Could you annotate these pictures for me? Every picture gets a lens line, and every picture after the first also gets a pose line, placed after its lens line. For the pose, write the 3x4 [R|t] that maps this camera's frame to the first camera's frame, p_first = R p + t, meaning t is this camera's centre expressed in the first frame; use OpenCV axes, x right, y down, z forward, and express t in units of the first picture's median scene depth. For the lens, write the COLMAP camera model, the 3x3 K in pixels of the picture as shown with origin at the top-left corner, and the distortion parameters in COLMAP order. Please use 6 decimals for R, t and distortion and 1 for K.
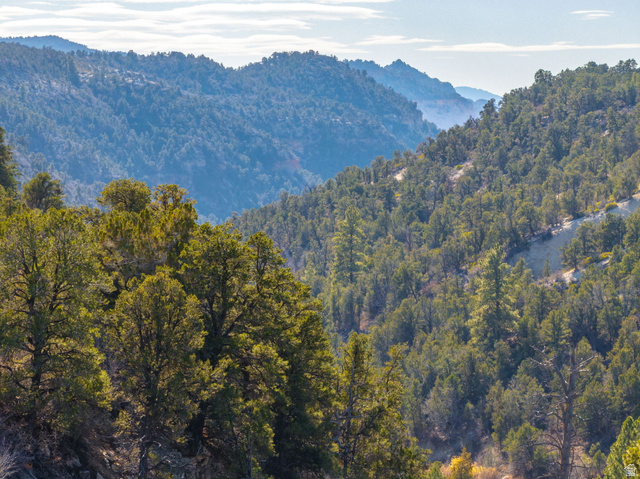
lens RADIAL K [[3072.8, 0, 320.0], [0, 3072.8, 239.5], [0, 0, 1]] dist [0.091316, 5.878698]
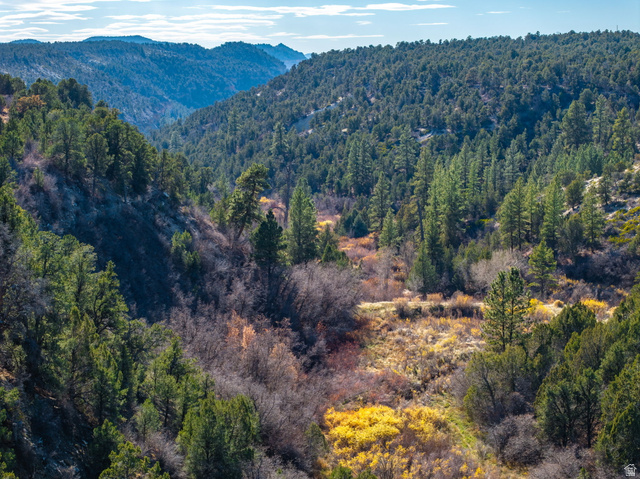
lens RADIAL K [[1277.4, 0, 320.0], [0, 1277.4, 239.5], [0, 0, 1]] dist [-0.137880, 0.486227]
pose [[0.998594, -0.018696, 0.049612, 0.022805], [0.013872, 0.995298, 0.095865, -0.000849], [-0.051171, -0.095042, 0.994157, -0.098940]]
